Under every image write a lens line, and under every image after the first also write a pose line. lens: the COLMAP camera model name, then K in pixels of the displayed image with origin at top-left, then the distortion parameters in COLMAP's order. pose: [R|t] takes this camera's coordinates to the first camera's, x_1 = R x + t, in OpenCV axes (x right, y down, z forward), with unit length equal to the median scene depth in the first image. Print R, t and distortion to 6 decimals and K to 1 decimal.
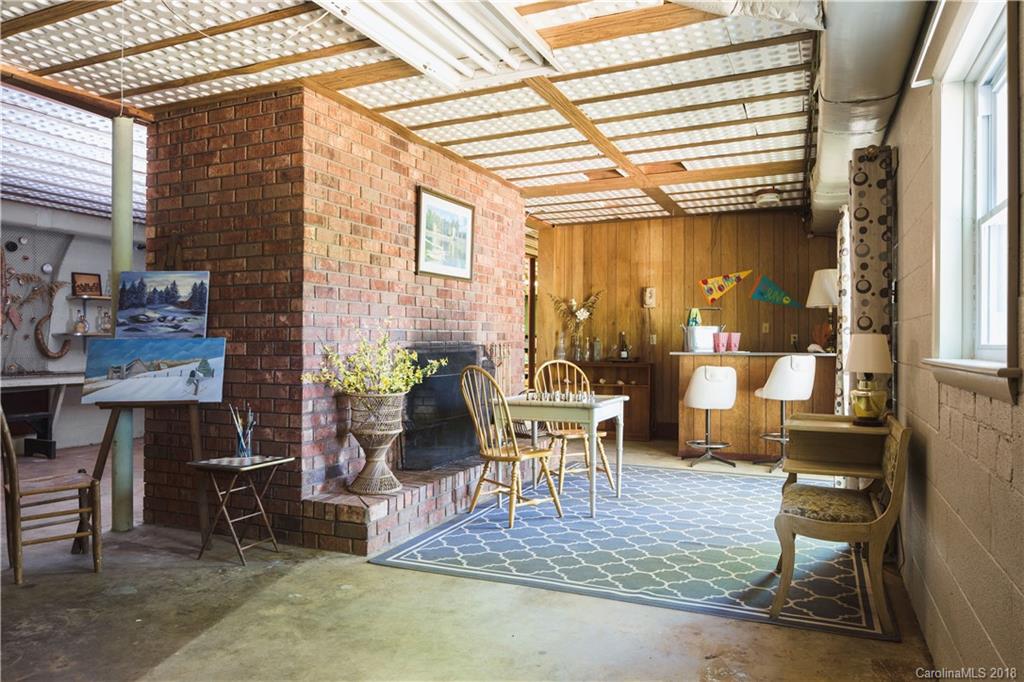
lens RADIAL K [[683.0, 0, 512.4], [0, 683.0, 341.4], [0, 0, 1]] dist [-0.013731, 0.003958]
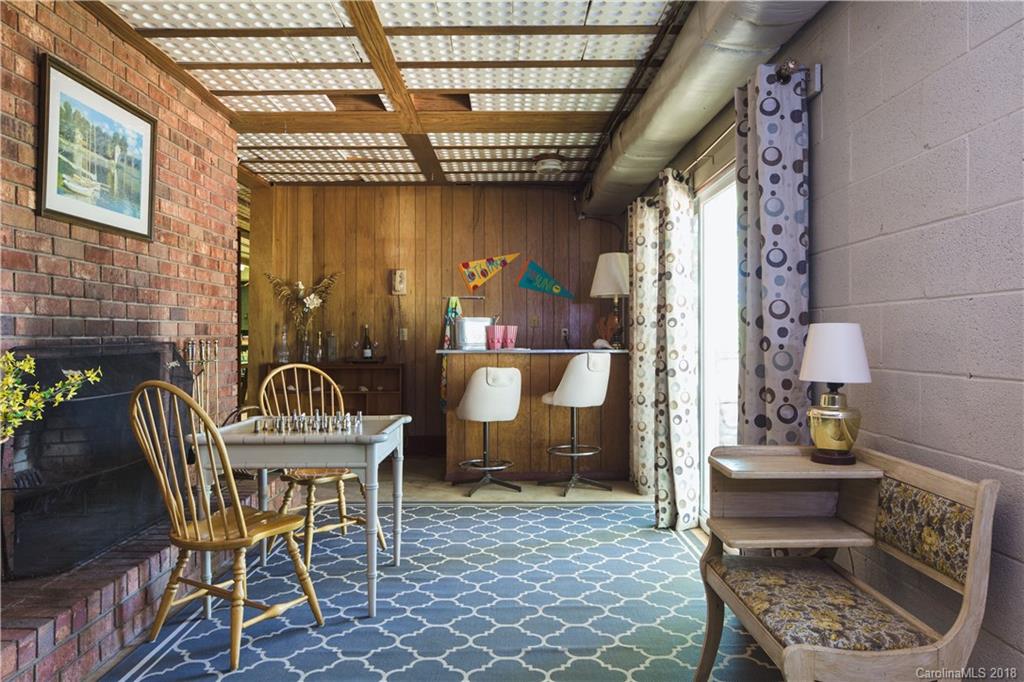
lens RADIAL K [[683.0, 0, 516.3], [0, 683.0, 341.8], [0, 0, 1]] dist [-0.013731, 0.003958]
pose [[0.907269, -0.004978, 0.420522, -0.018218], [0.002155, 0.999972, 0.007189, 0.000870], [-0.420546, -0.005616, 0.907254, 0.285070]]
